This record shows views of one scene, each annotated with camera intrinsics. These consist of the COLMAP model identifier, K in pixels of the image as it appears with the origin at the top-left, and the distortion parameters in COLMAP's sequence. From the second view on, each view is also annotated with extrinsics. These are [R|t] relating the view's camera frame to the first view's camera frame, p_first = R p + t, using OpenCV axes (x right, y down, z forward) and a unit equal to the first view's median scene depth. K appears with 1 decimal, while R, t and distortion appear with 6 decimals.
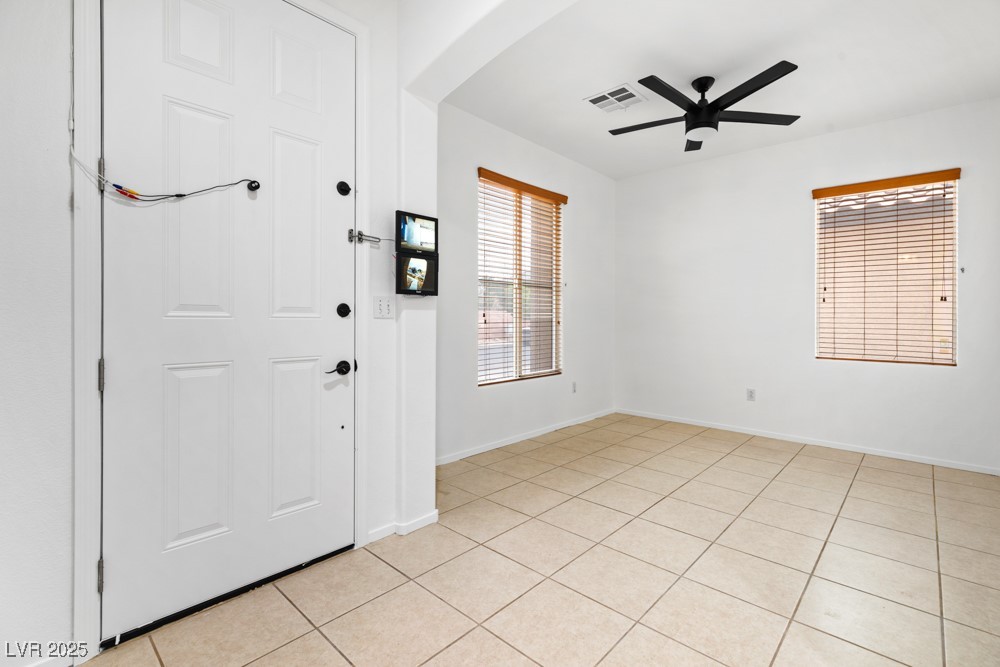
lens RADIAL K [[457.6, 0, 504.4], [0, 457.6, 317.9], [0, 0, 1]] dist [0.005623, 0.000148]
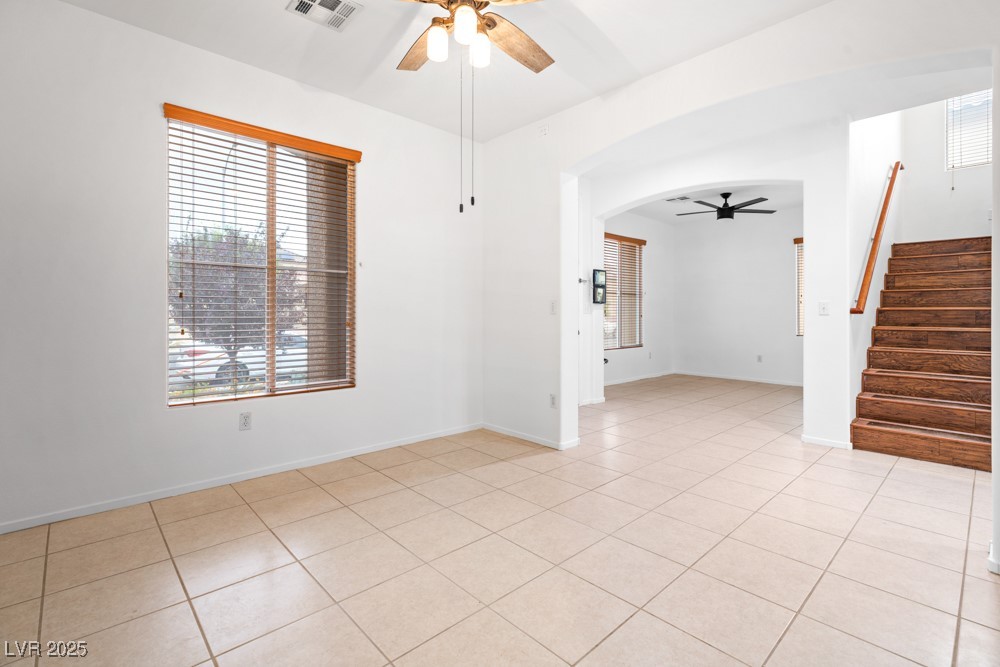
lens RADIAL K [[457.6, 0, 500.3], [0, 457.6, 310.8], [0, 0, 1]] dist [0.005623, 0.000148]
pose [[0.996641, -0.002893, -0.081847, -0.552654], [0.002446, 0.999982, -0.005563, -0.000368], [0.081861, 0.005344, 0.996629, -1.532758]]
